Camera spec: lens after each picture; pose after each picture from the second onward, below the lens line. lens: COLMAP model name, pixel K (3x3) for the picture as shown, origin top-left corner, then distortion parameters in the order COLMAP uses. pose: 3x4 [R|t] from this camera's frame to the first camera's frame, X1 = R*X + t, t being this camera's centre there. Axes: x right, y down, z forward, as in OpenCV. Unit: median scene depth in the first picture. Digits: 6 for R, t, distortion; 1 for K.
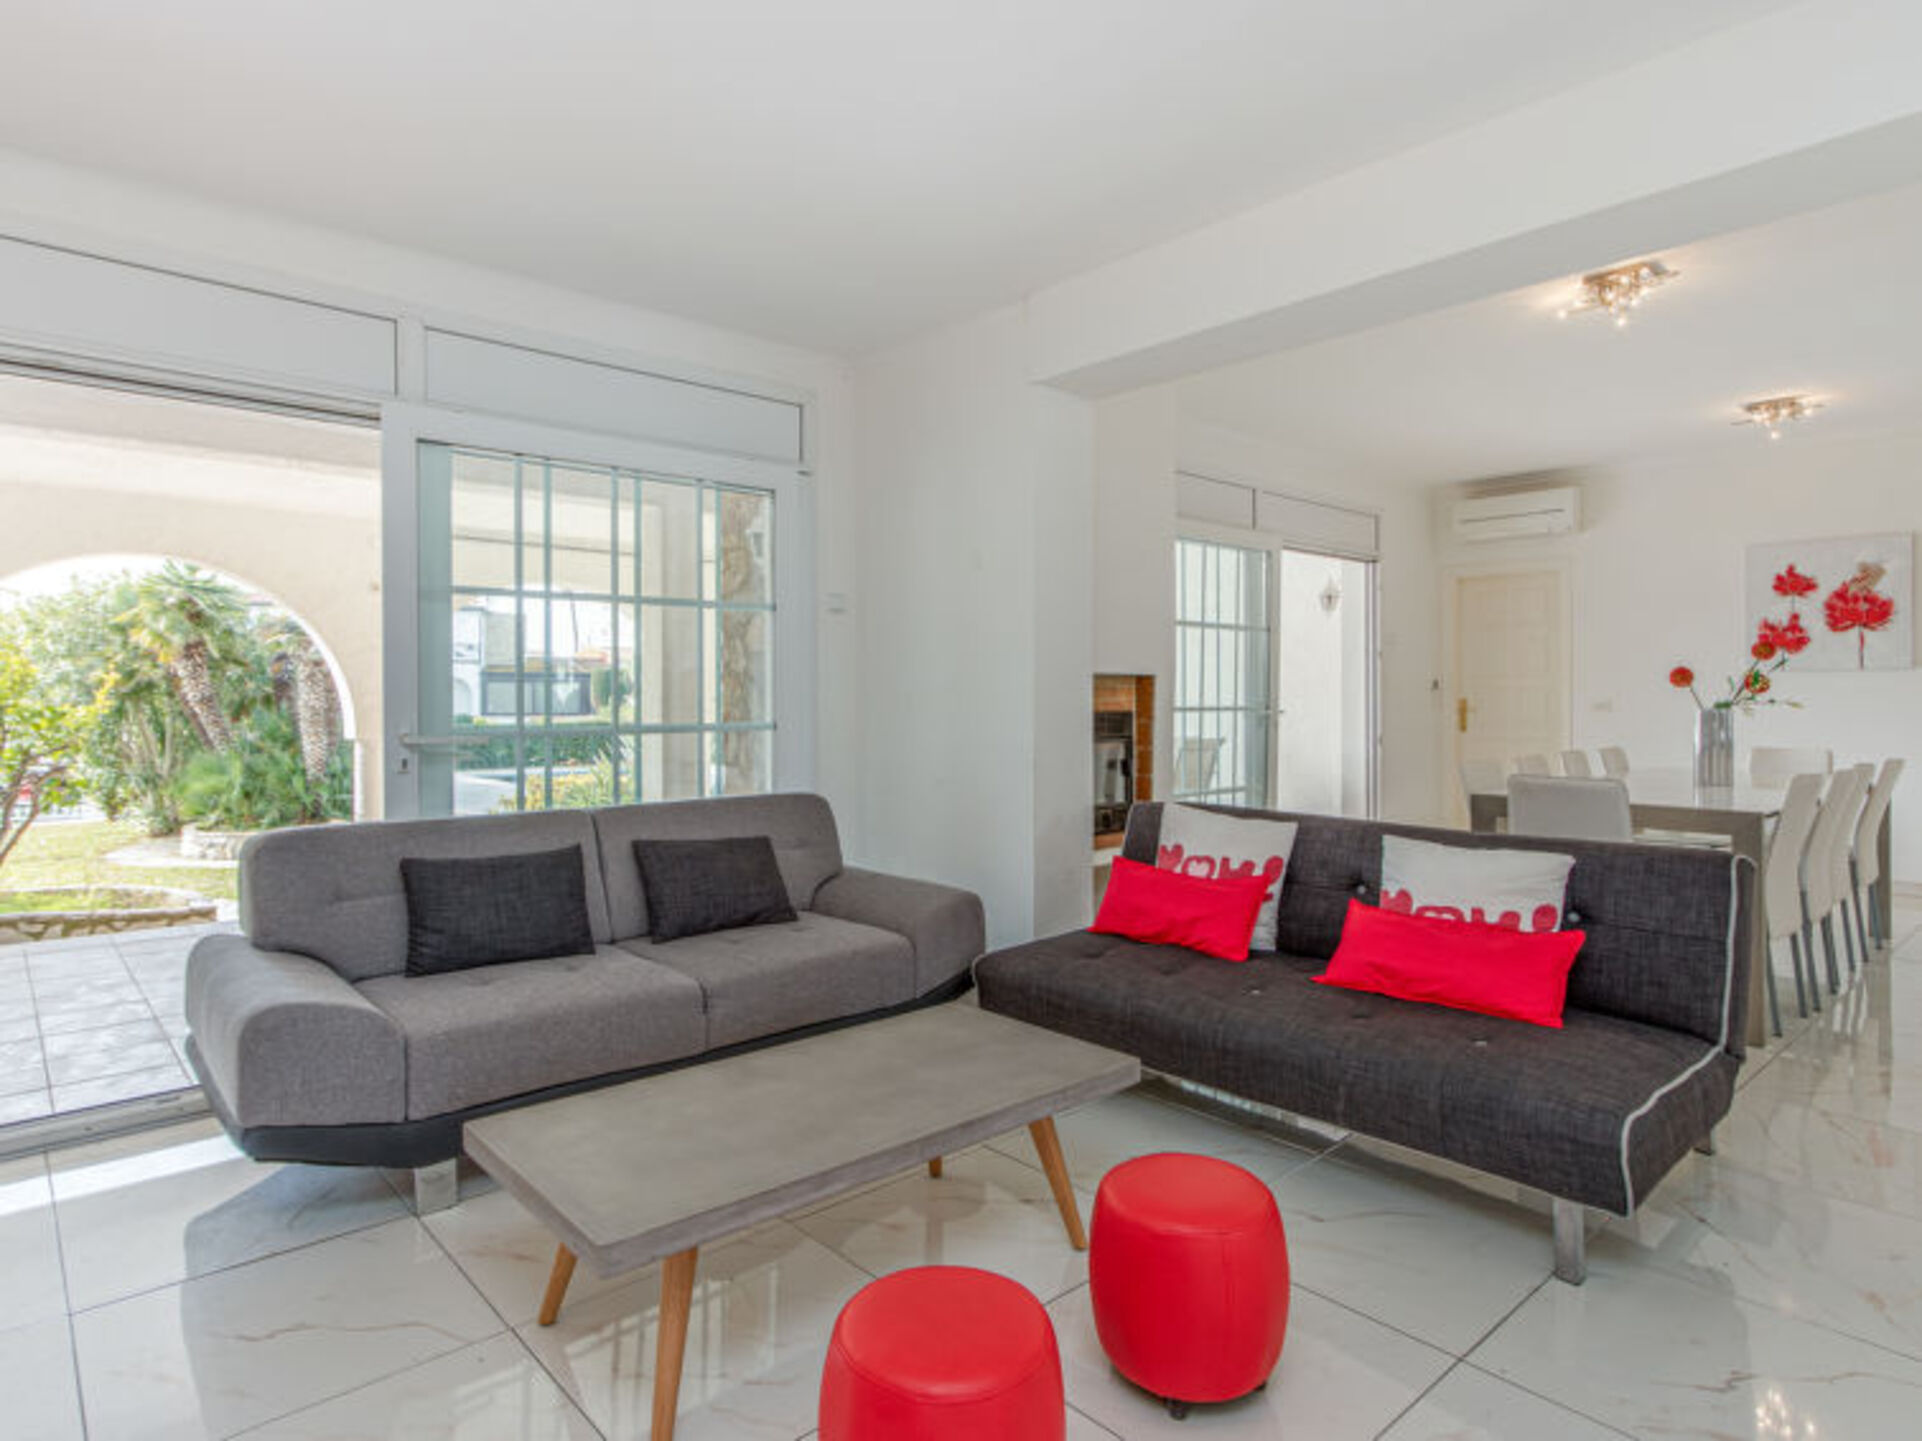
lens RADIAL K [[1089.9, 0, 937.9], [0, 1089.9, 699.1], [0, 0, 1]] dist [0.005265, -0.000785]
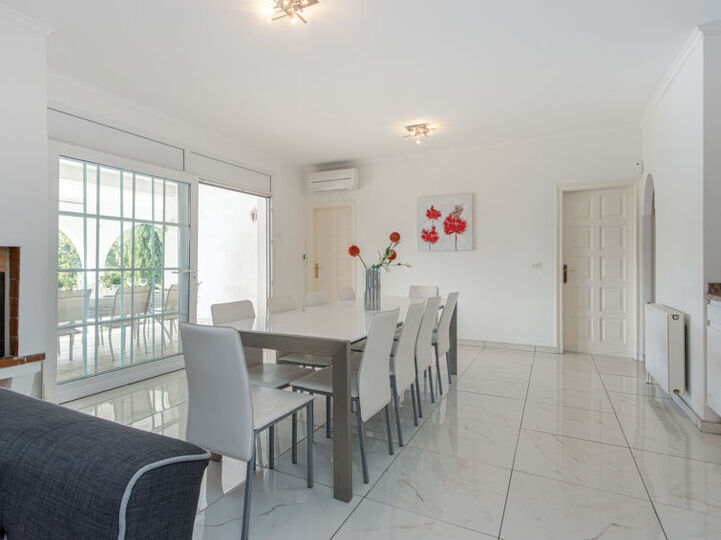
lens RADIAL K [[393.0, 0, 348.7], [0, 393.0, 266.6], [0, 0, 1]] dist [0.002523, -0.000498]
pose [[0.933029, -0.004903, 0.359769, 0.408203], [0.002040, 0.999963, 0.008337, 0.000339], [-0.359796, -0.007045, 0.933004, 0.366593]]
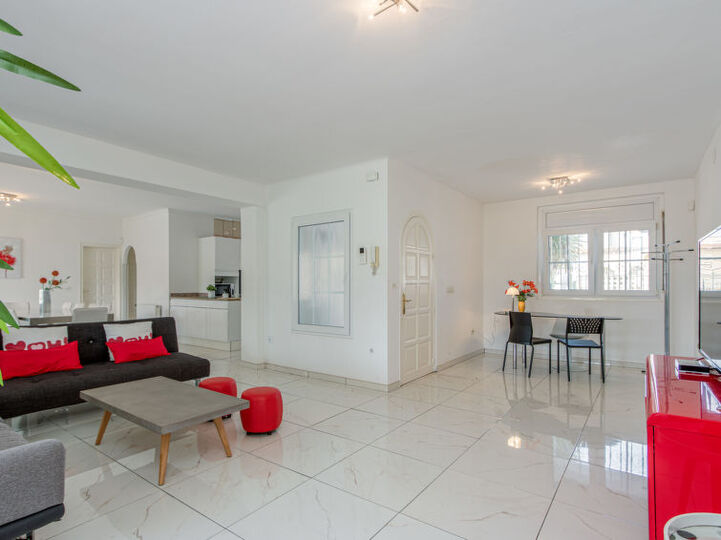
lens RADIAL K [[393.0, 0, 354.6], [0, 393.0, 285.4], [0, 0, 1]] dist [0.002523, -0.000498]
pose [[-0.215405, 0.002473, 0.976522, -0.670528], [0.003105, 0.999993, -0.001848, 0.000345], [-0.976520, 0.002634, -0.215411, 0.300579]]
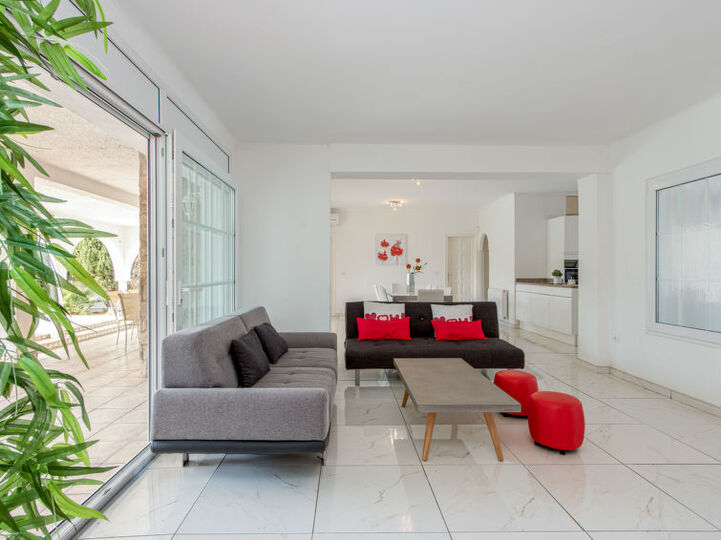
lens RADIAL K [[393.0, 0, 345.4], [0, 393.0, 269.3], [0, 0, 1]] dist [0.002523, -0.000498]
pose [[0.652520, 0.005209, 0.757754, -0.597027], [0.000165, 0.999975, -0.007016, 0.001608], [-0.757772, 0.004703, 0.652503, 0.176206]]
